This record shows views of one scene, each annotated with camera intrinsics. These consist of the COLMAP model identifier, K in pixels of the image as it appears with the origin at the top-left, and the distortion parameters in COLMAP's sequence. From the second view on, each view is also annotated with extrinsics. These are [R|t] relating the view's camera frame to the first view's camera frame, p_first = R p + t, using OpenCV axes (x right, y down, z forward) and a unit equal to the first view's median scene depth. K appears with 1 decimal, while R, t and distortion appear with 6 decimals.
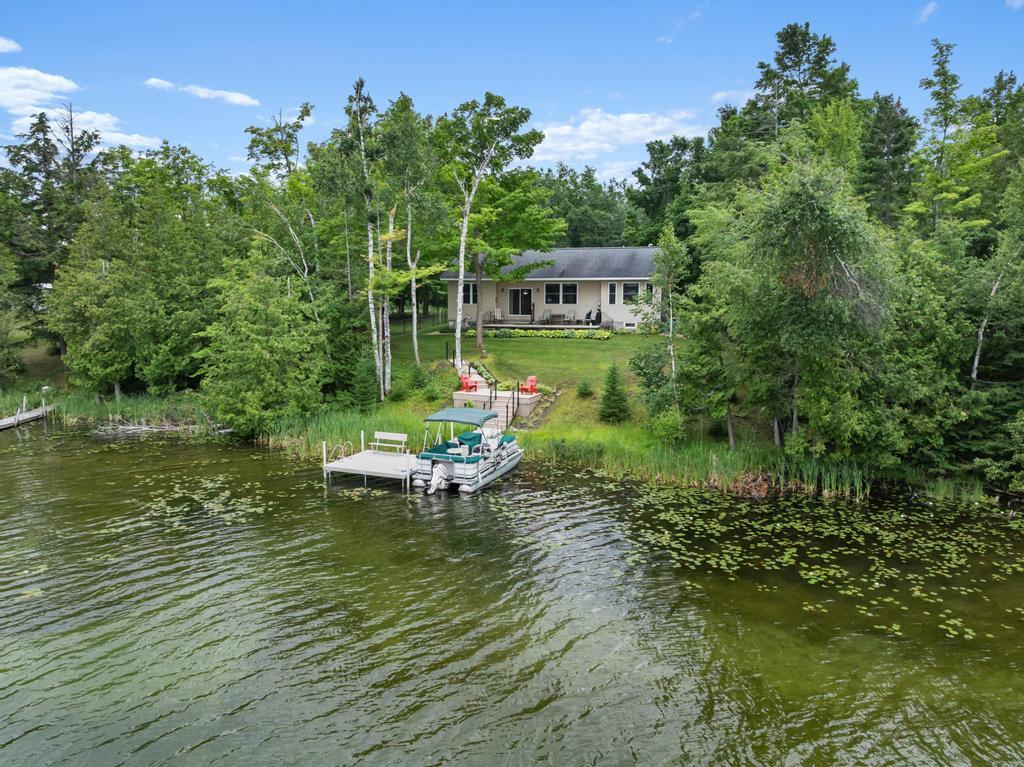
lens RADIAL K [[721.6, 0, 513.9], [0, 721.6, 400.2], [0, 0, 1]] dist [-0.037495, 0.000872]
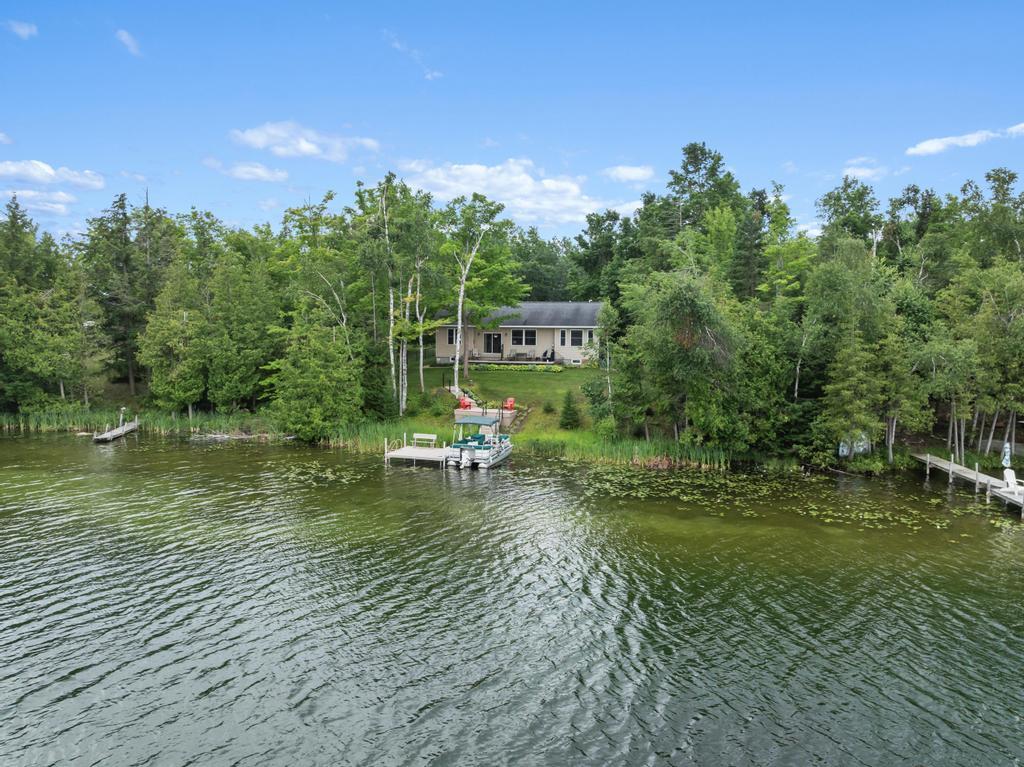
lens RADIAL K [[720.1, 0, 511.3], [0, 720.1, 409.1], [0, 0, 1]] dist [-0.004191, 0.000199]
pose [[0.996181, -0.001931, 0.087295, -0.097539], [0.004723, 0.999483, -0.031792, 0.033304], [-0.087189, 0.032083, 0.995675, -0.406509]]
